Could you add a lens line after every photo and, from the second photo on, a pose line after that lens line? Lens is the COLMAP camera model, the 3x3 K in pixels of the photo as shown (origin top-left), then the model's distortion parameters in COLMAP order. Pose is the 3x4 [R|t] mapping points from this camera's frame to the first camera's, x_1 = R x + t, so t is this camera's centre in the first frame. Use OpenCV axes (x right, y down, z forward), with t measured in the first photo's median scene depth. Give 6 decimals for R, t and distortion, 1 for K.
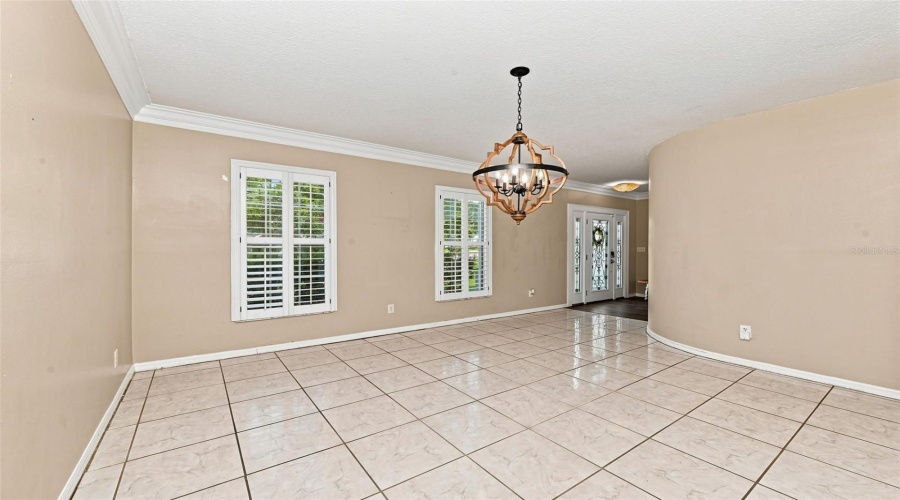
lens RADIAL K [[423.3, 0, 445.7], [0, 423.3, 253.4], [0, 0, 1]] dist [-0.032147, -0.000119]
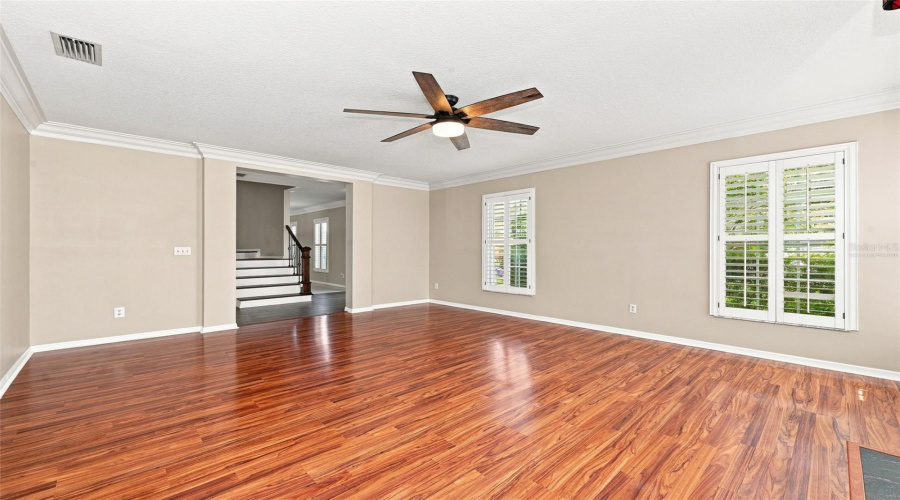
lens RADIAL K [[356.5, 0, 455.7], [0, 356.5, 252.8], [0, 0, 1]] dist [-0.003446, 0.000016]
pose [[0.050771, 0.011117, -0.998648, 0.404278], [-0.005631, 0.999925, 0.010845, -0.002025], [0.998694, 0.005073, 0.050830, 0.346491]]
